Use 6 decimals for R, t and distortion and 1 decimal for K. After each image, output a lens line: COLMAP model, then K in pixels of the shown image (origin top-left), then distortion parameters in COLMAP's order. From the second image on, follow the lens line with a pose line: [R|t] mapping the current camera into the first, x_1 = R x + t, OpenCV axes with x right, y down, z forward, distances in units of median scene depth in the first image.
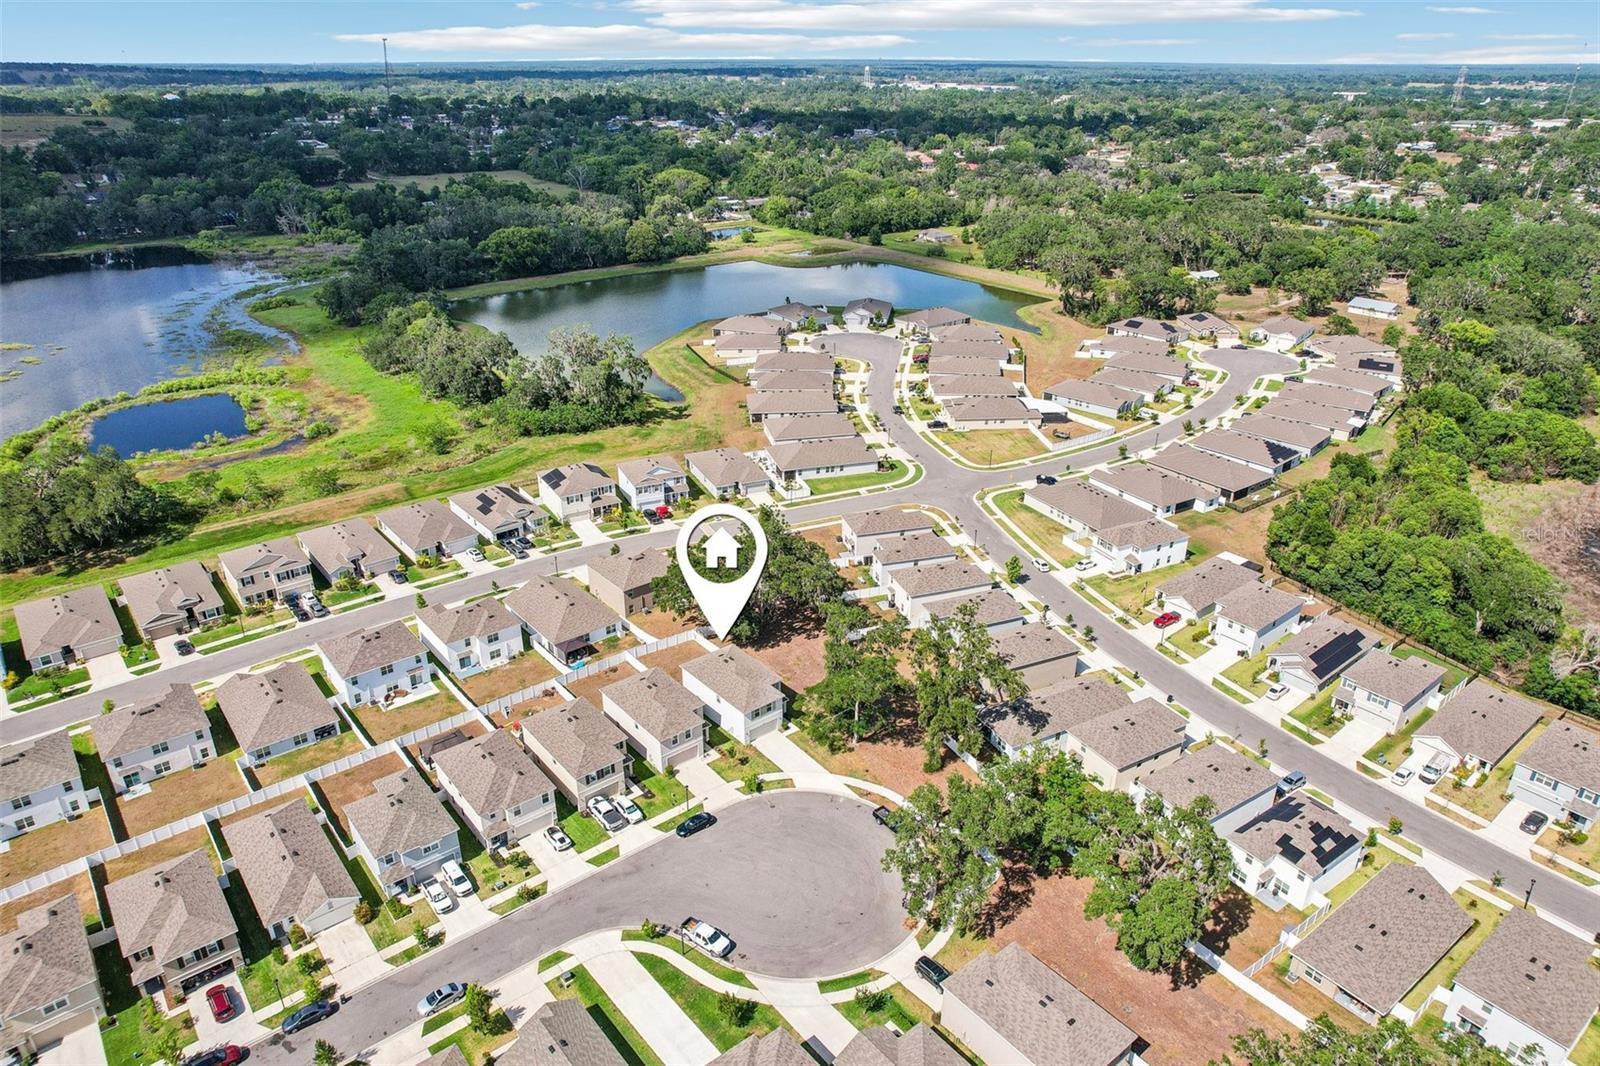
lens RADIAL K [[1051.0, 0, 800.0], [0, 1051.0, 533.0], [0, 0, 1]] dist [-0.068988, 0.064515]
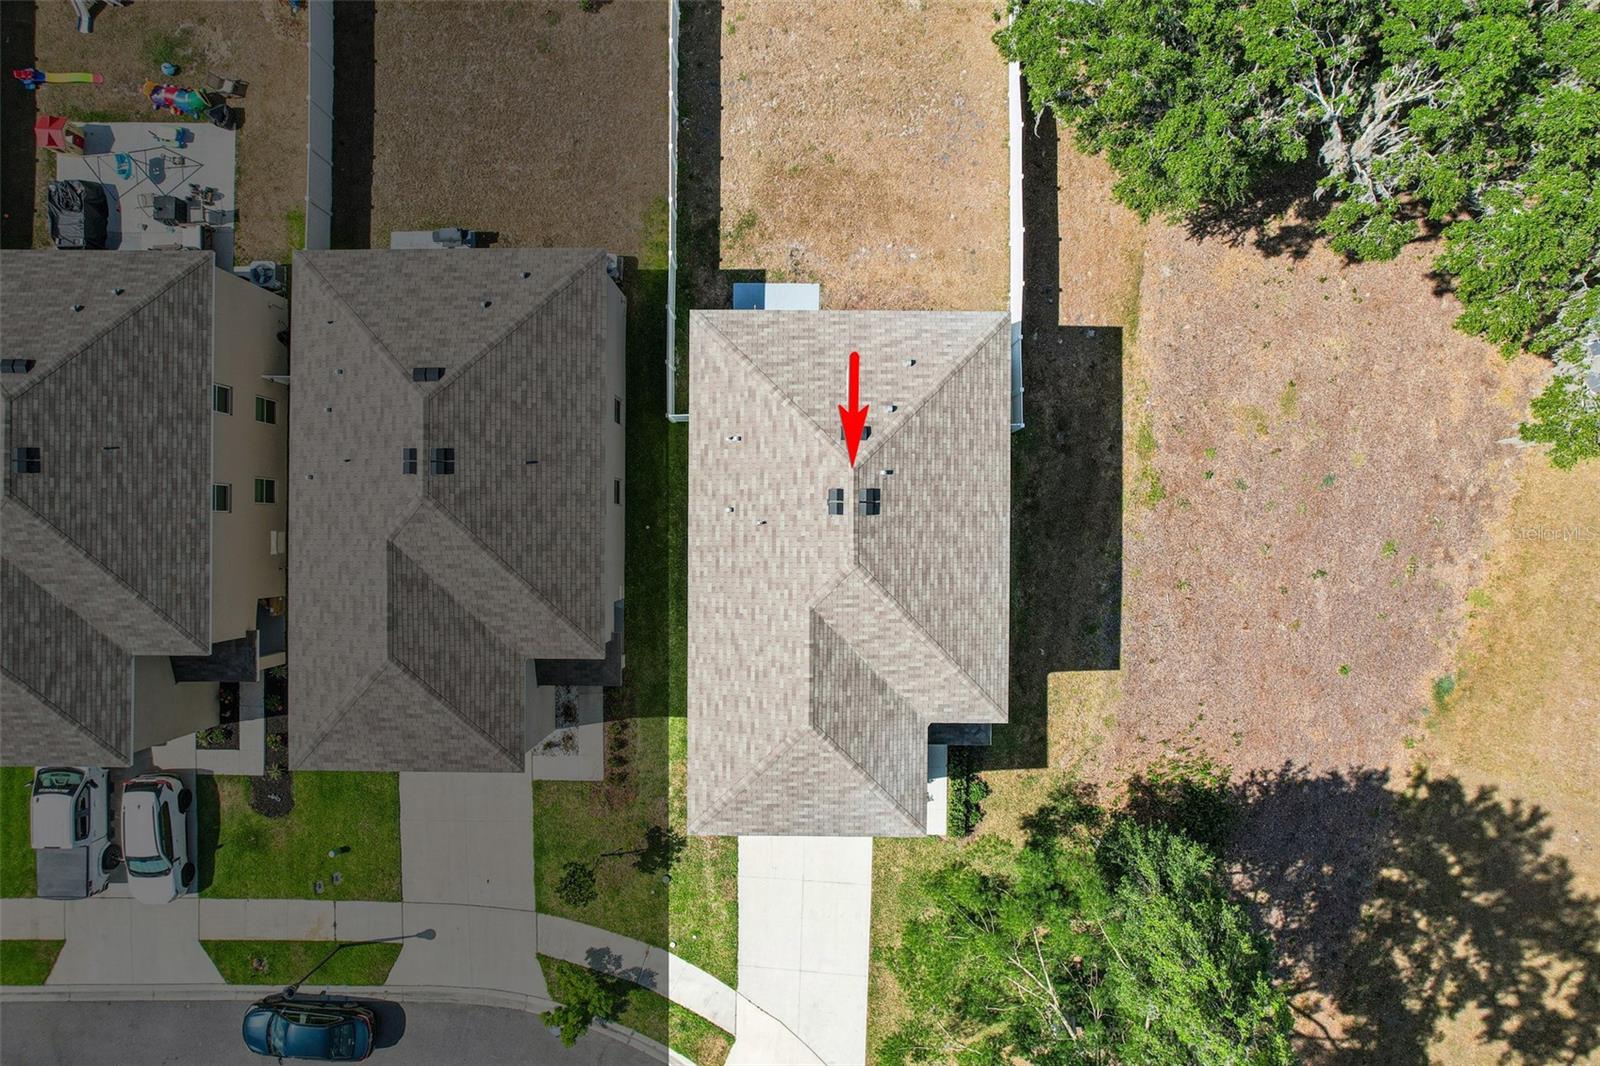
lens RADIAL K [[1051.0, 0, 800.0], [0, 1051.0, 533.0], [0, 0, 1]] dist [-0.068988, 0.064515]
pose [[0.772160, 0.635423, -0.002501, -0.056185], [-0.265961, 0.326763, 0.906913, -0.042258], [0.577090, -0.699617, 0.421311, 0.714576]]
